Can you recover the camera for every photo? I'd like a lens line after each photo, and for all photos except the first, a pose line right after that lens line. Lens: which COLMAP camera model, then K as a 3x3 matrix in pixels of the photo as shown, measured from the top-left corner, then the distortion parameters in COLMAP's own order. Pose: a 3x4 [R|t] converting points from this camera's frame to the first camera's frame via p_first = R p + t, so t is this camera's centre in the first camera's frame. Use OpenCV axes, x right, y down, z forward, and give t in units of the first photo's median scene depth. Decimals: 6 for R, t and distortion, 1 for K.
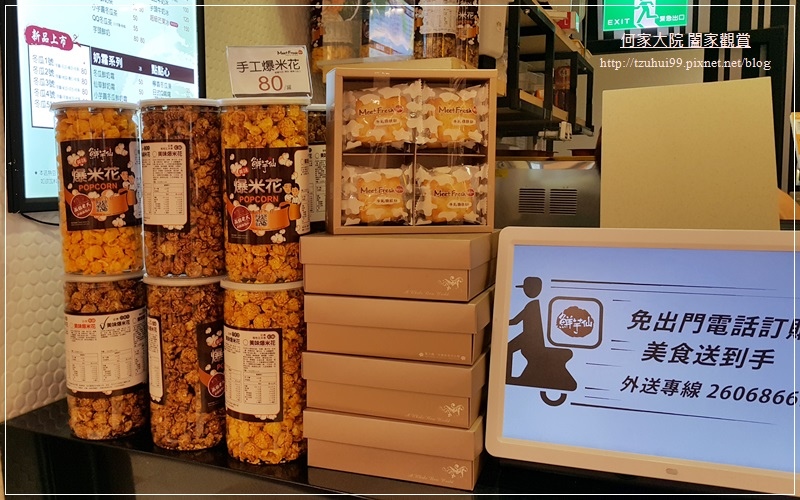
lens RADIAL K [[794.5, 0, 321.1], [0, 794.5, 252.2], [0, 0, 1]] dist [0.057652, -0.027099]
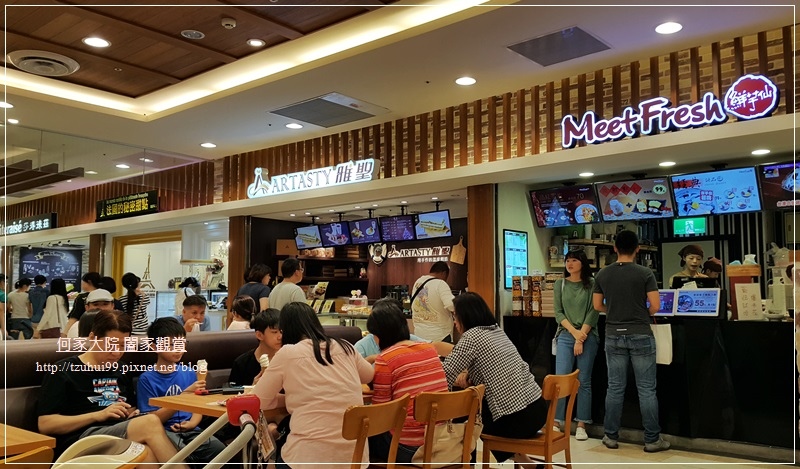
lens RADIAL K [[704.4, 0, 400.0], [0, 704.4, 234.5], [0, 0, 1]] dist [0.008200, 0.001813]
pose [[0.957449, -0.020683, -0.287859, 0.694963], [-0.032581, 0.983306, -0.179020, 0.765877], [0.286756, 0.180782, 0.940792, -6.483252]]
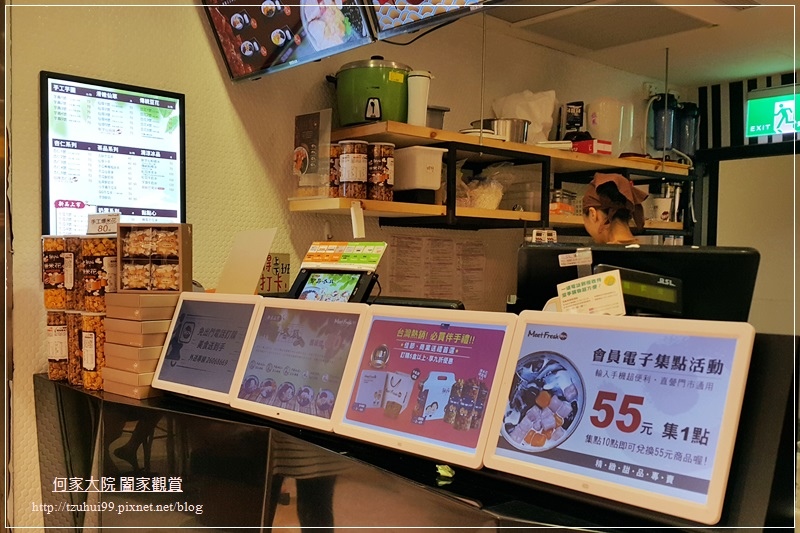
lens RADIAL K [[814.8, 0, 399.7], [0, 814.8, 306.4], [0, 0, 1]] dist [0.167039, -0.352329]
pose [[0.923956, 0.032529, -0.381113, 1.591802], [-0.049260, 0.998199, -0.034225, 0.055740], [0.379314, 0.050396, 0.923895, -0.868451]]
